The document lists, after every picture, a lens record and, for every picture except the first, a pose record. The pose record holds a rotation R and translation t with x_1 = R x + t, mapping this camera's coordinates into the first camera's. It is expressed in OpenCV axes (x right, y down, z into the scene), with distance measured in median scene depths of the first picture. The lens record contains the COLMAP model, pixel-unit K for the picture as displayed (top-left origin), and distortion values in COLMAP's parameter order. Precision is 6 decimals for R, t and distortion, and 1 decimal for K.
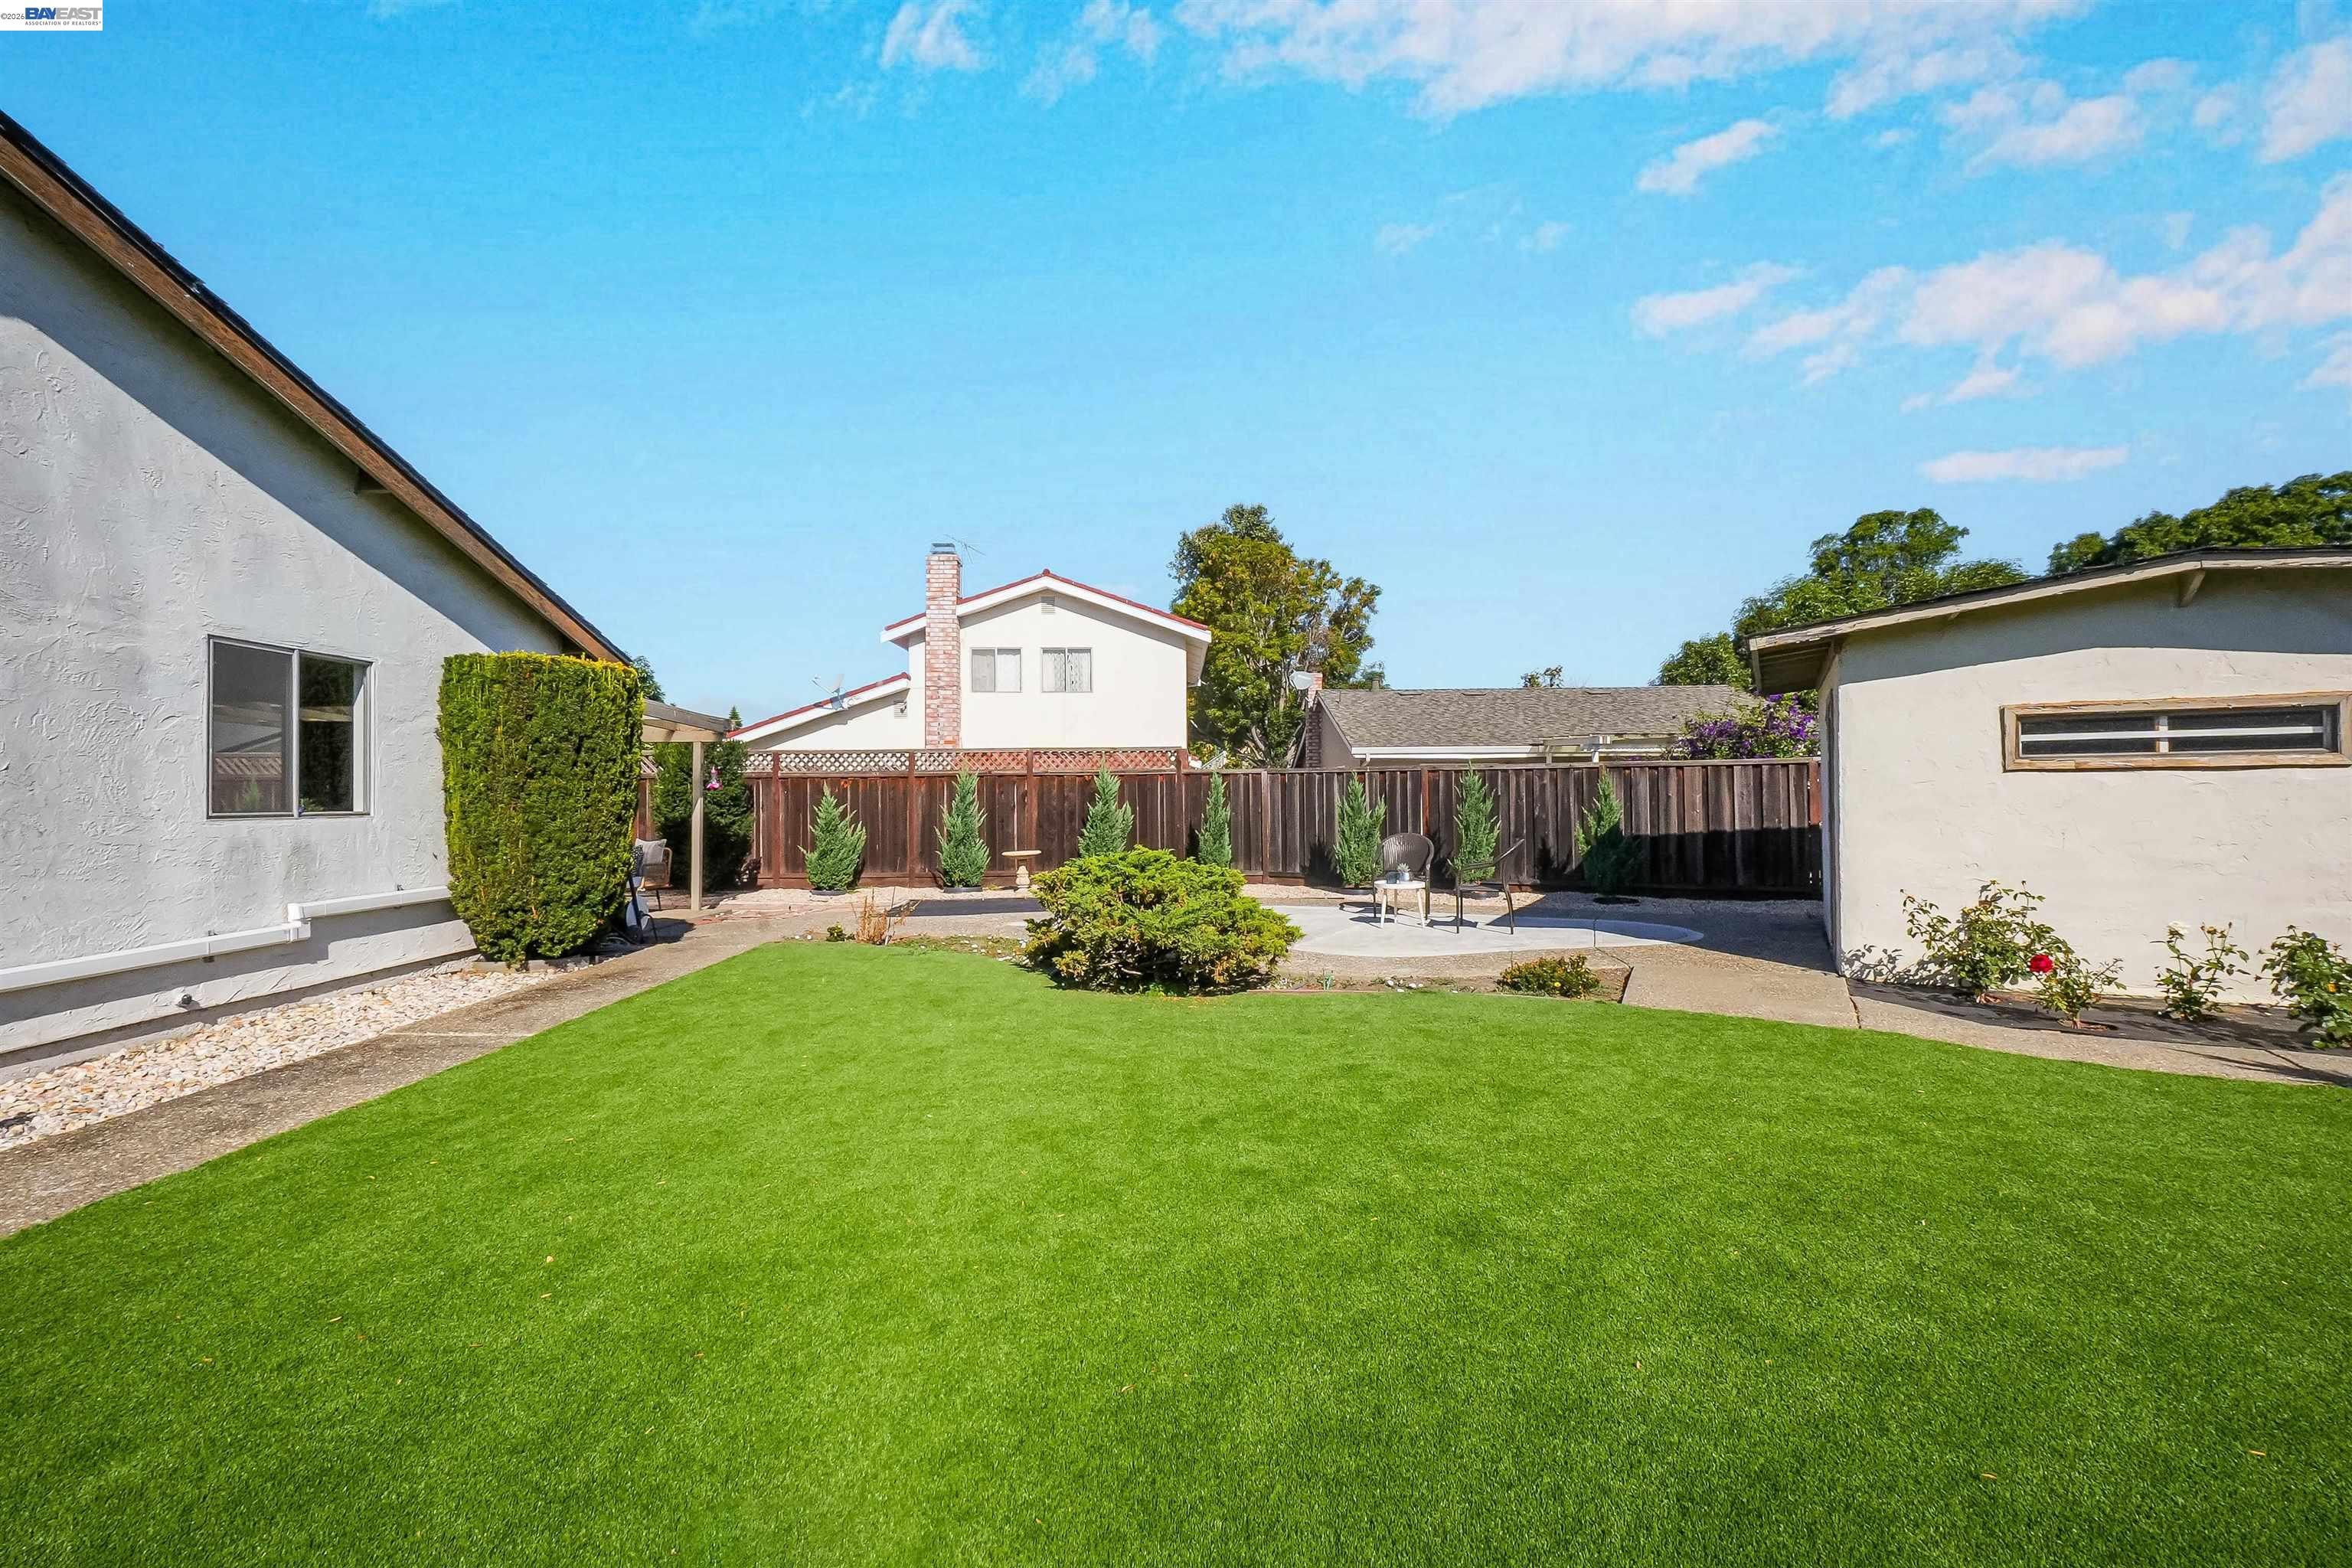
lens RADIAL K [[1026.9, 0, 1180.0], [0, 1026.9, 776.7], [0, 0, 1]] dist [-0.002447, -0.000433]
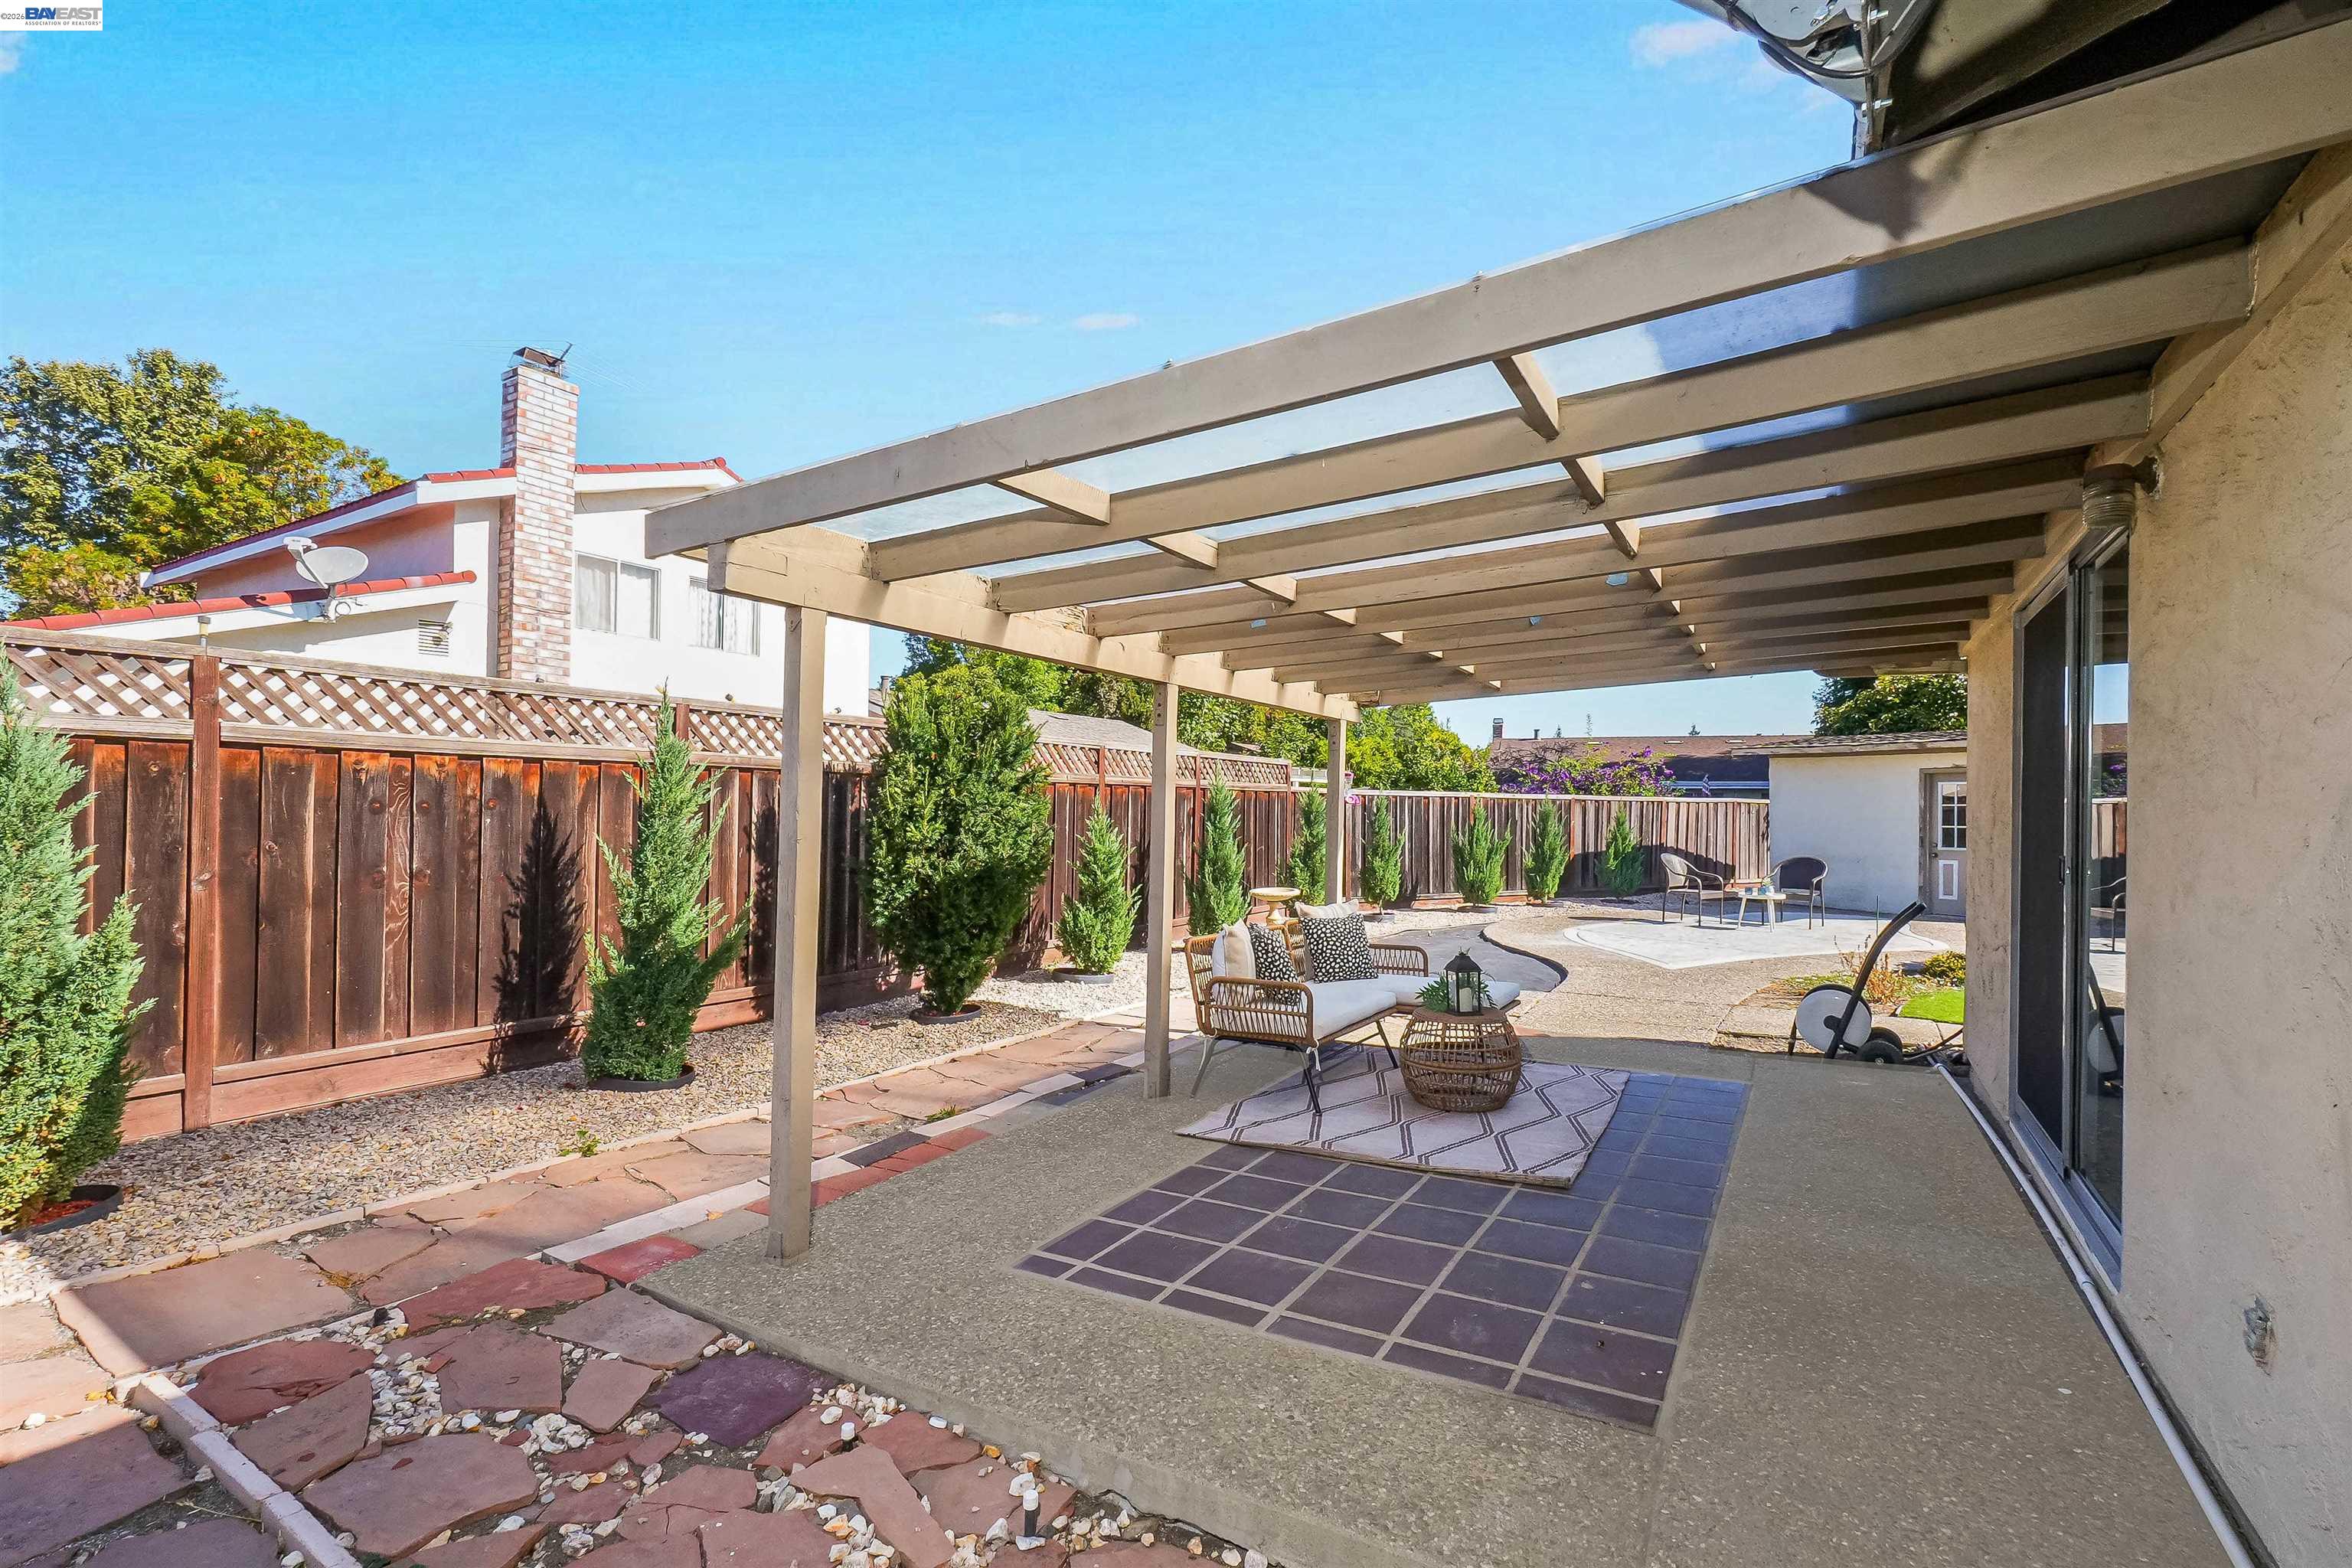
lens RADIAL K [[1025.5, 0, 1149.3], [0, 1025.5, 815.0], [0, 0, 1]] dist [-0.022100, -0.000303]
pose [[0.536069, 0.014034, 0.844057, -0.781109], [-0.039677, 0.999176, 0.008586, 0.008644], [-0.843241, -0.038093, 0.536184, 0.631330]]
